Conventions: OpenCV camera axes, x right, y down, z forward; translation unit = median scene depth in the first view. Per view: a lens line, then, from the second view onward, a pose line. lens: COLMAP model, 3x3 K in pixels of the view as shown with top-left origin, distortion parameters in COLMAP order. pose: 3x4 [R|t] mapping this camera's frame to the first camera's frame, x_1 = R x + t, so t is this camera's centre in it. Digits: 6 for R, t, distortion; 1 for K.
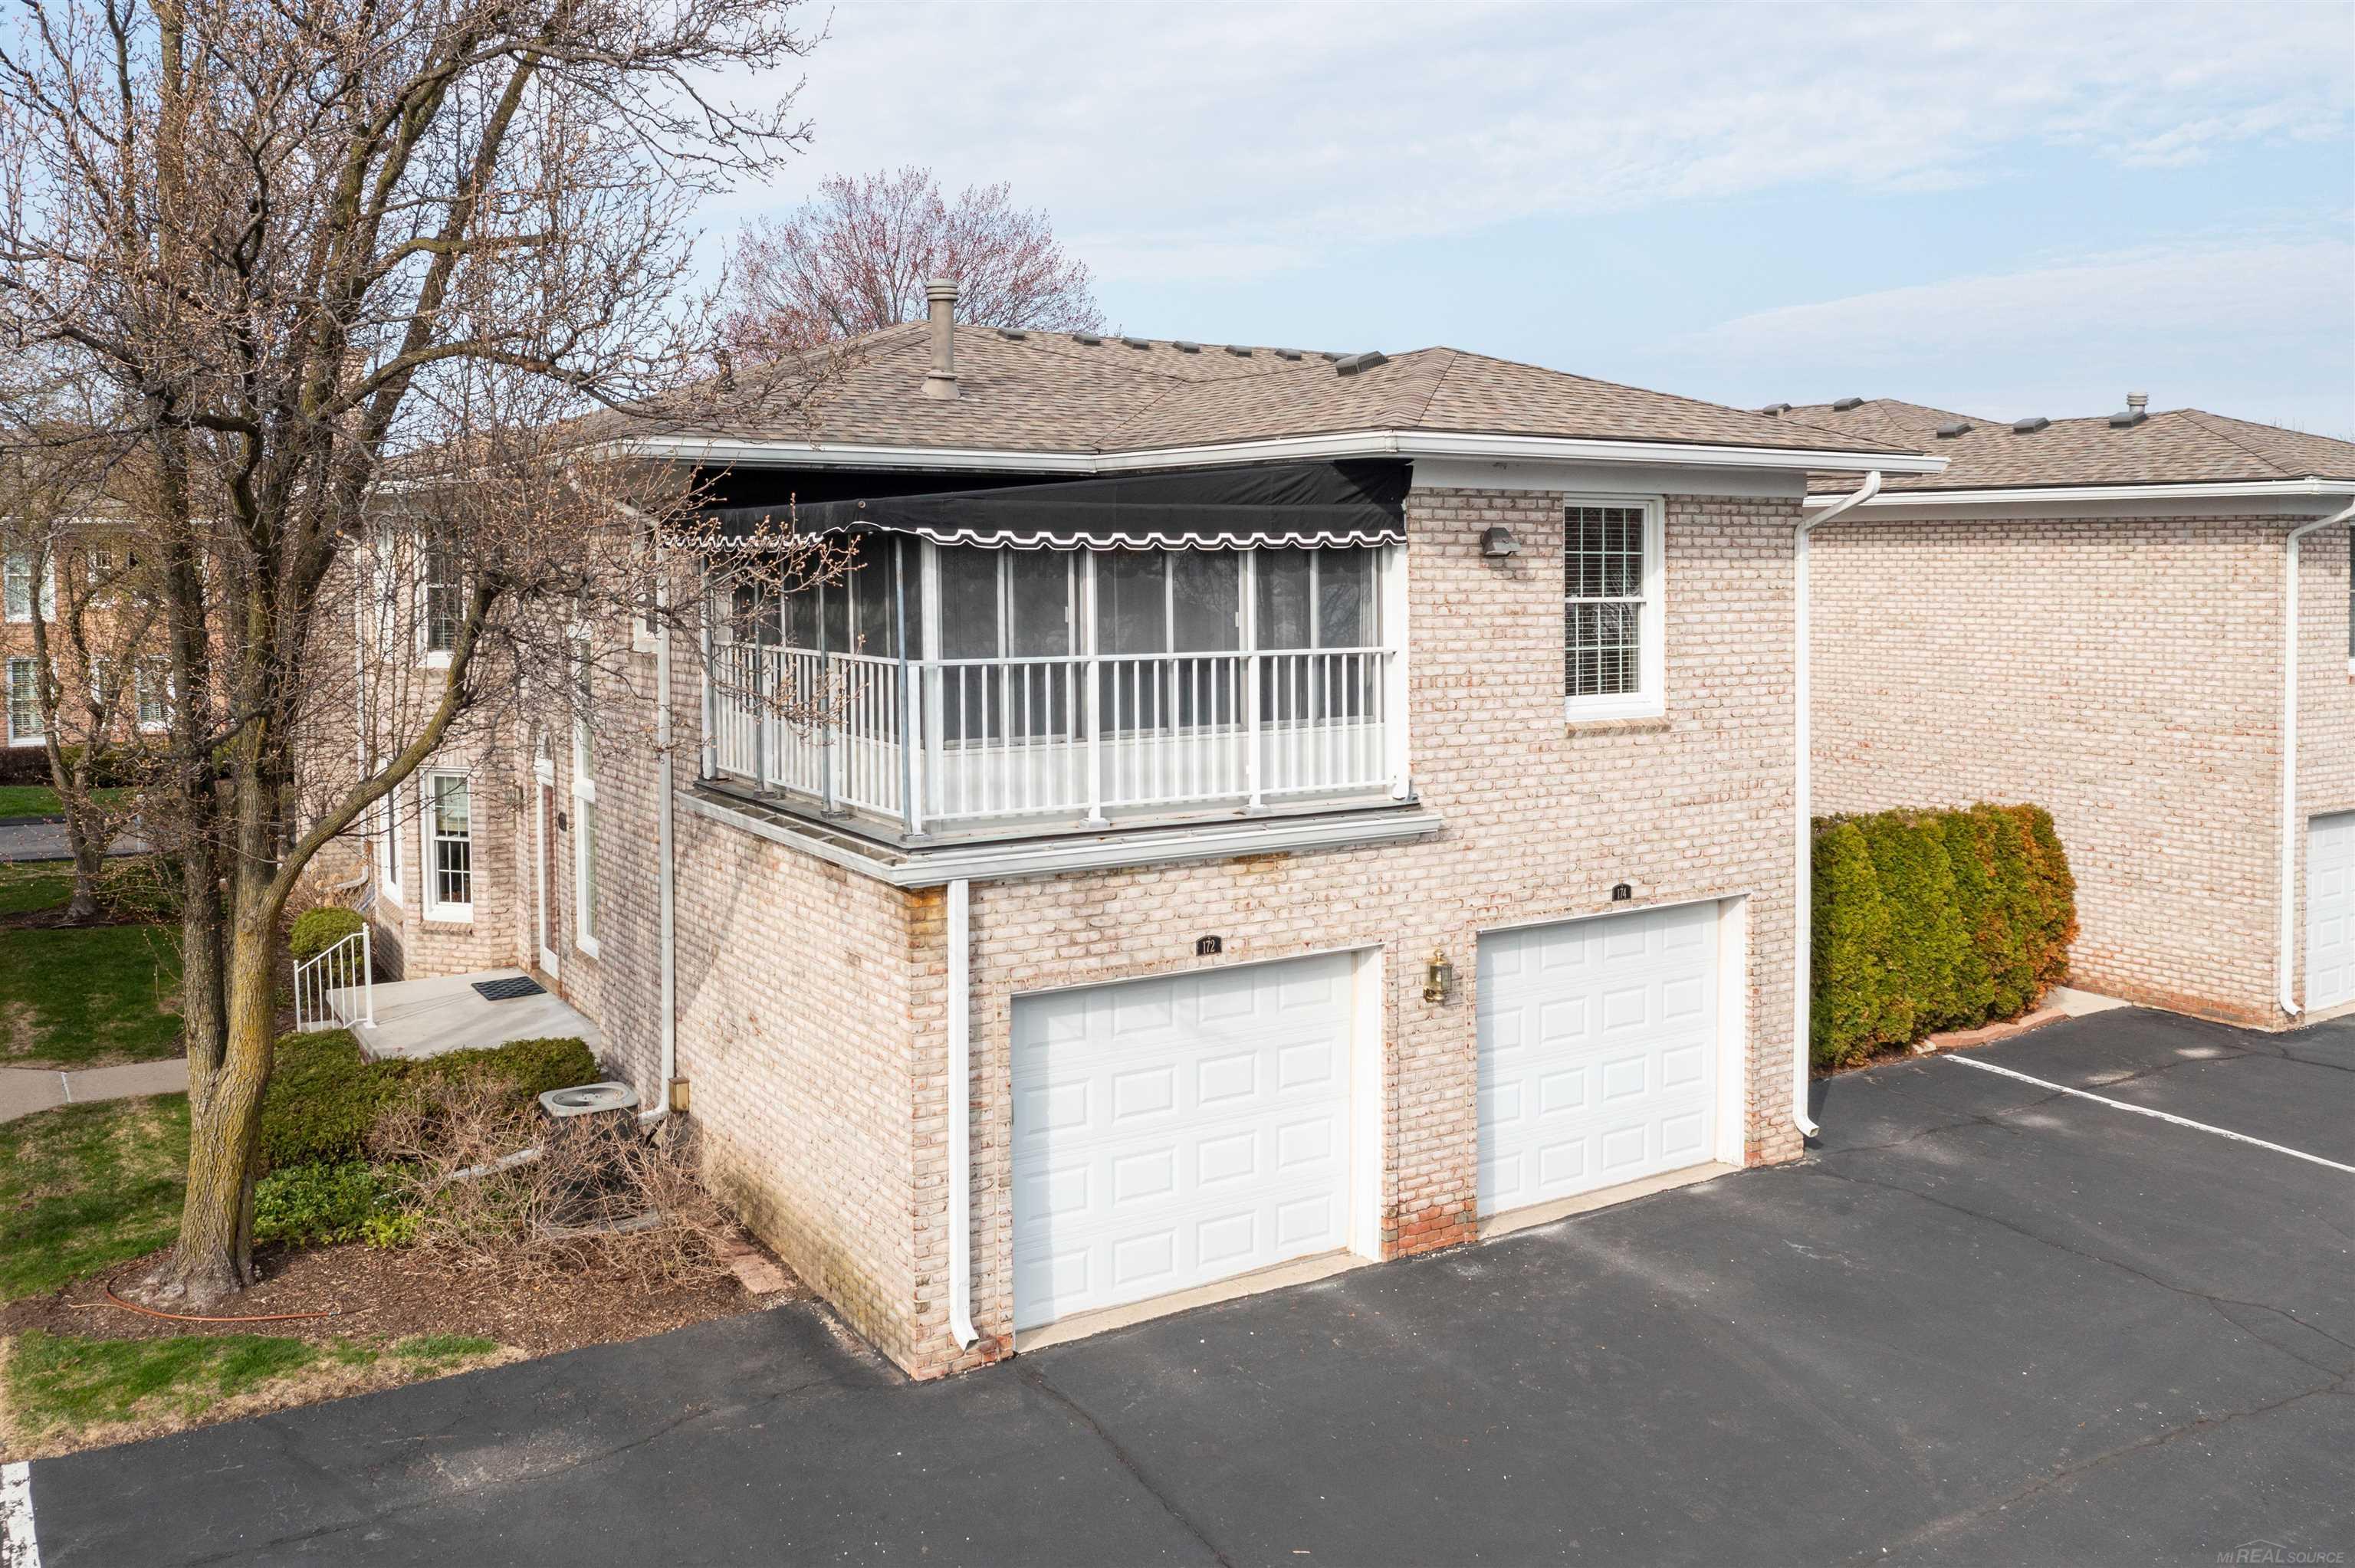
lens RADIAL K [[1843.0, 0, 1176.8], [0, 1843.0, 633.0], [0, 0, 1]] dist [-0.020906, -0.000182]
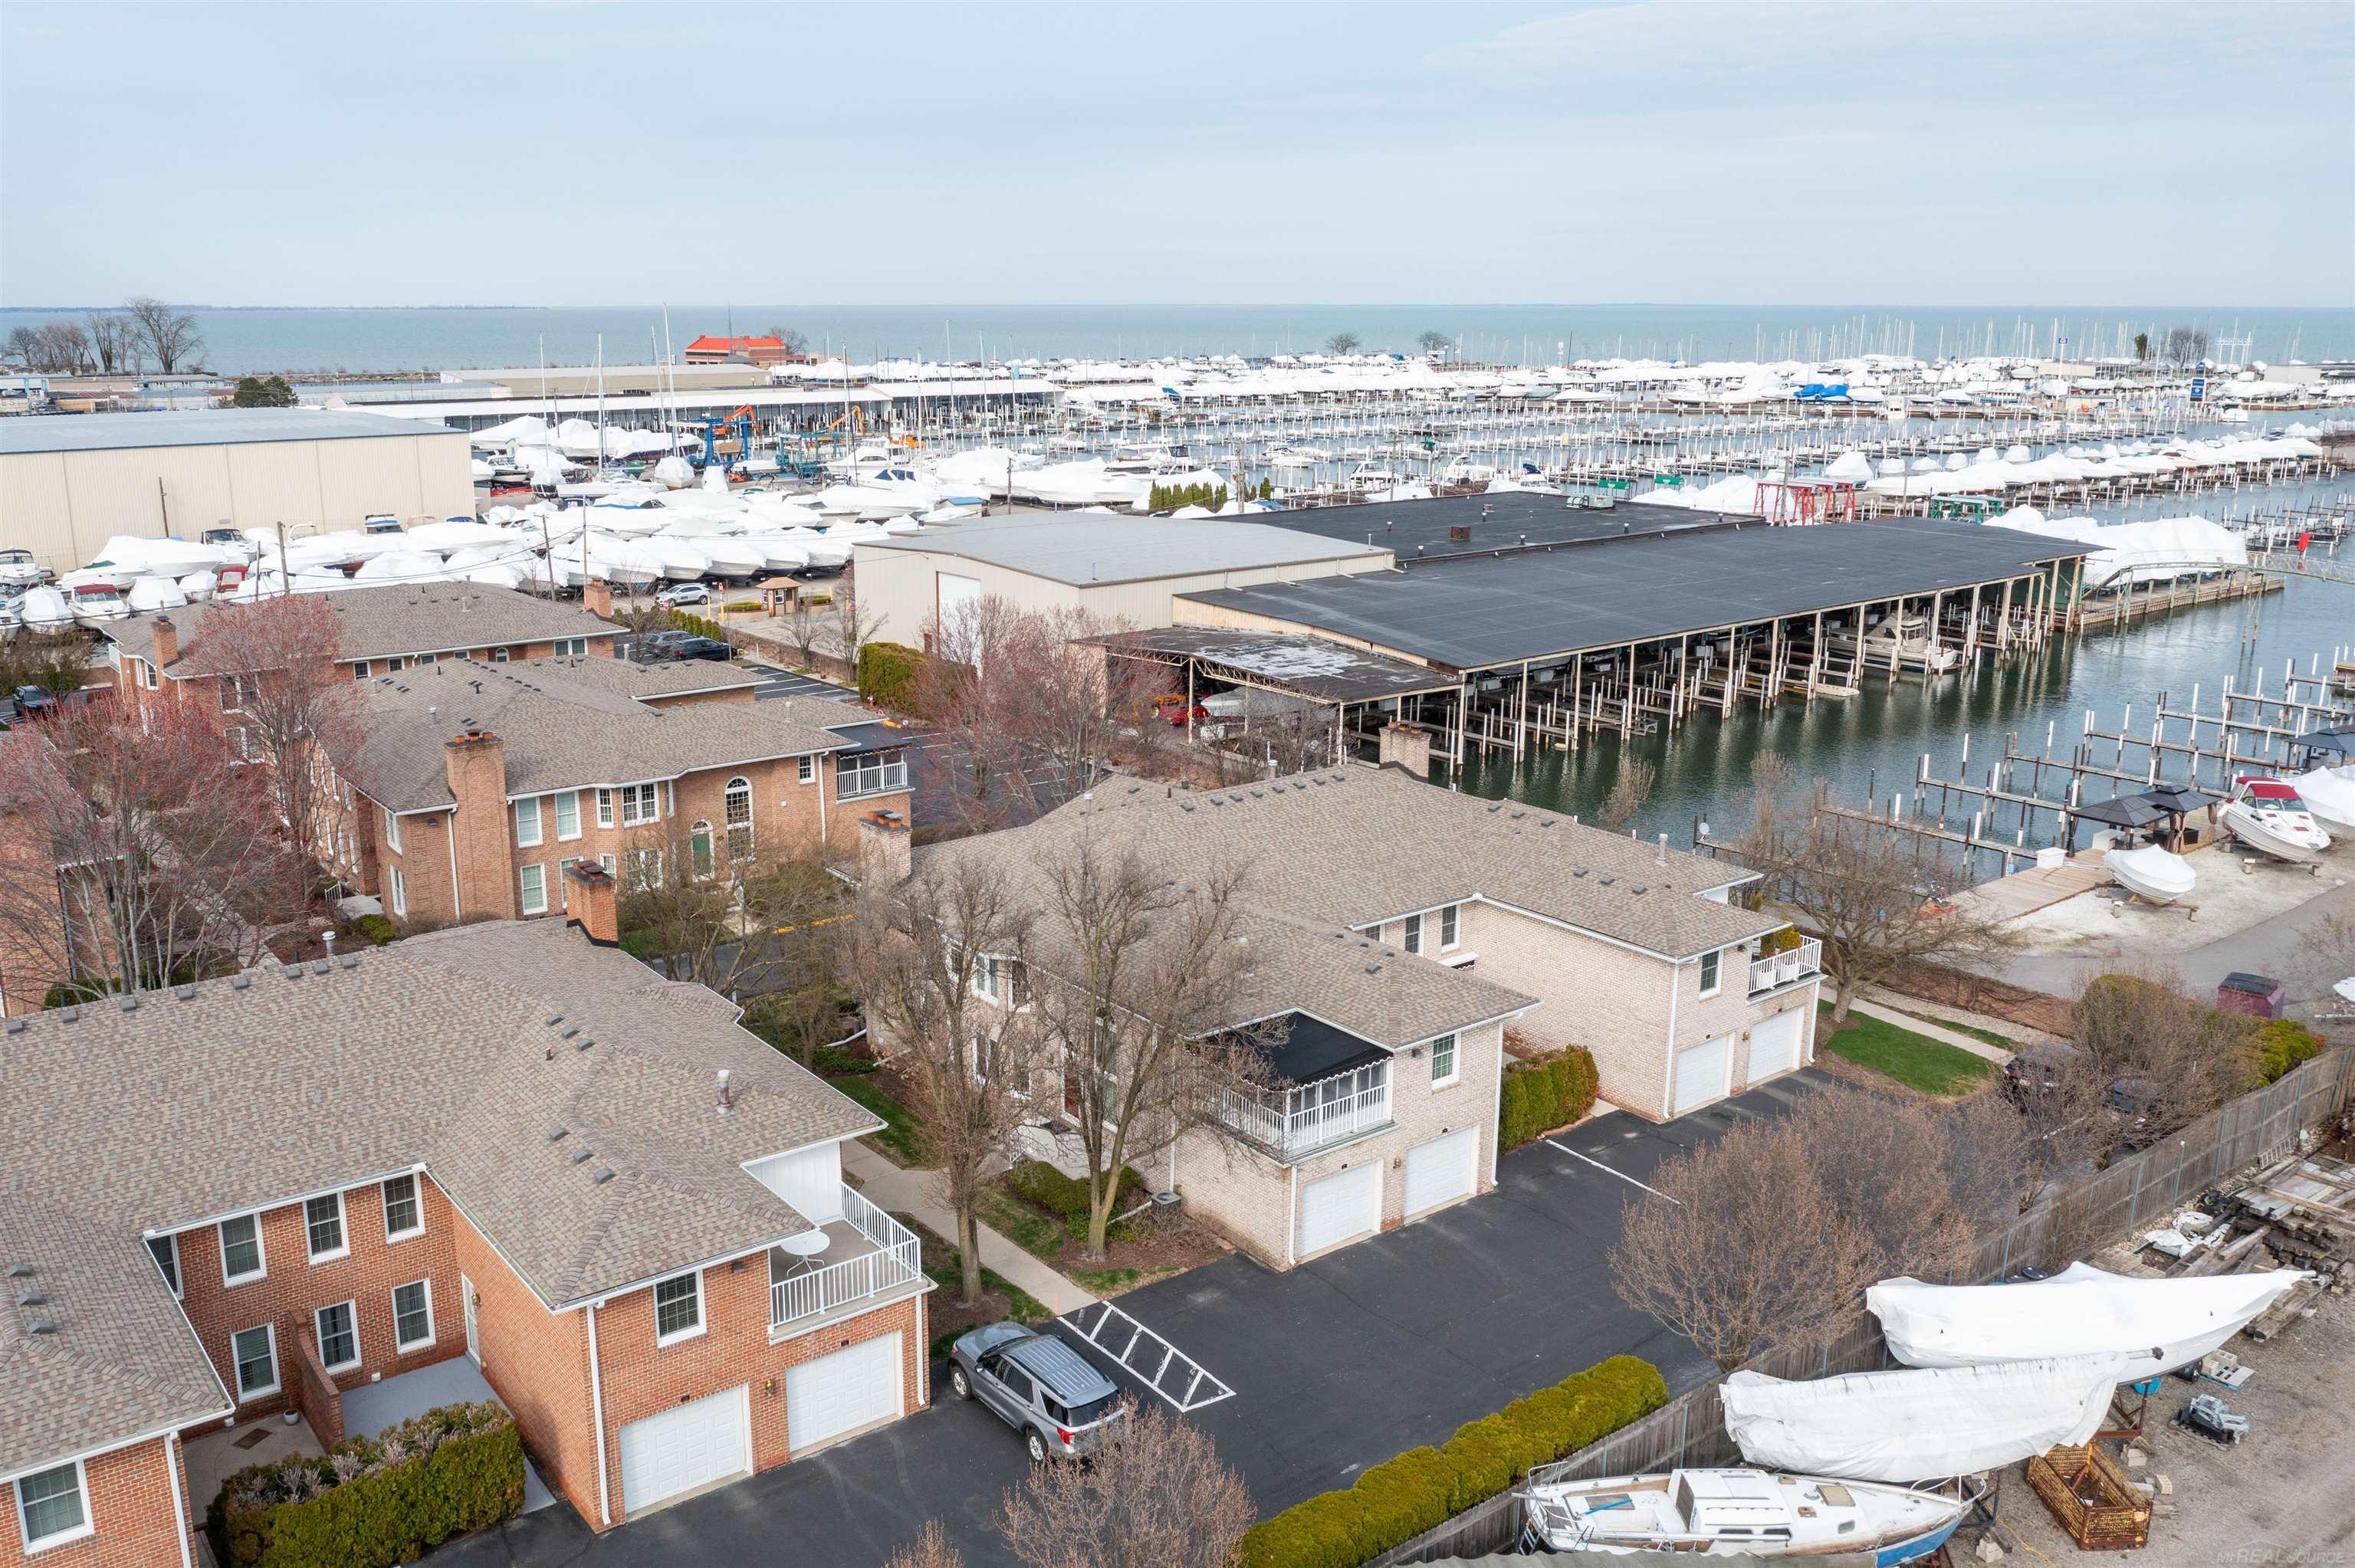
lens RADIAL K [[1913.2, 0, 1131.0], [0, 1913.2, 791.1], [0, 0, 1]] dist [-0.025805, 0.005967]
pose [[0.996395, -0.015005, 0.083500, -0.698752], [-0.003692, 0.975632, 0.219381, -1.378624], [-0.084757, -0.218898, 0.972060, -2.532517]]
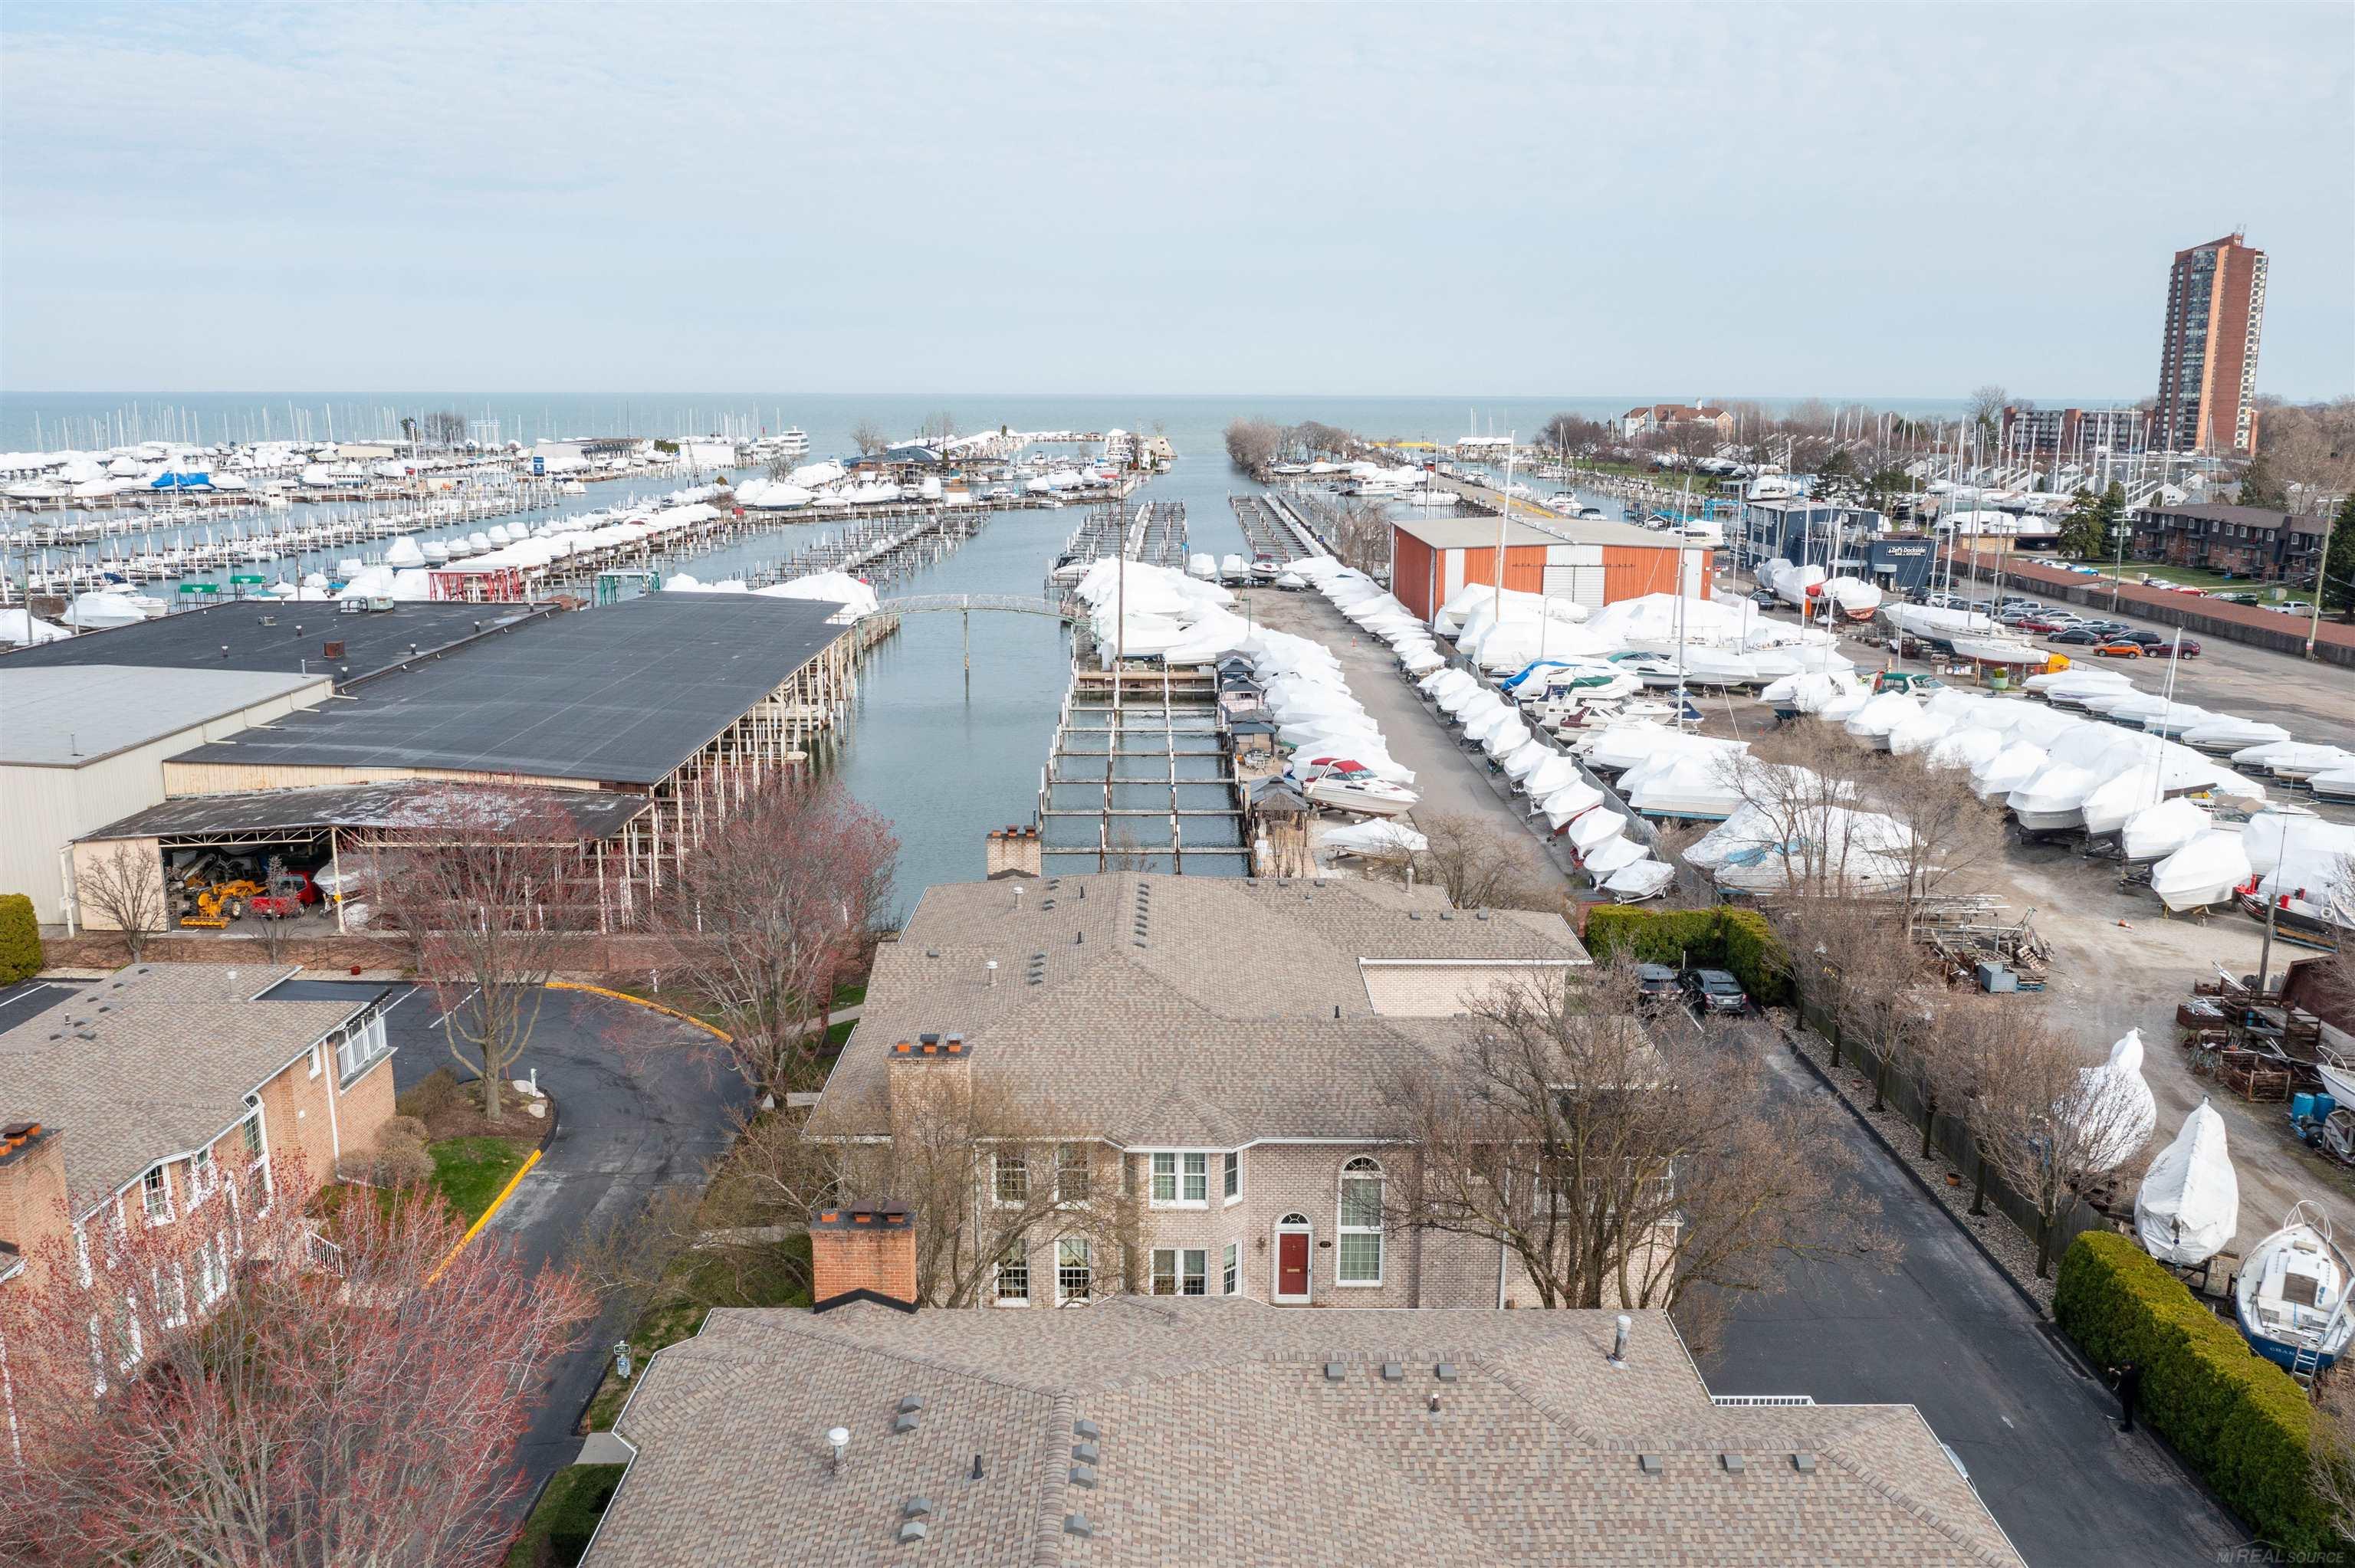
lens RADIAL K [[1825.0, 0, 1177.5], [0, 1825.0, 784.0], [0, 0, 1]] dist [-0.027518, 0.005831]
pose [[0.530256, -0.166033, 0.831422, -3.480724], [0.012993, 0.982114, 0.187840, -1.433256], [-0.847738, -0.088801, 0.522929, -0.153731]]
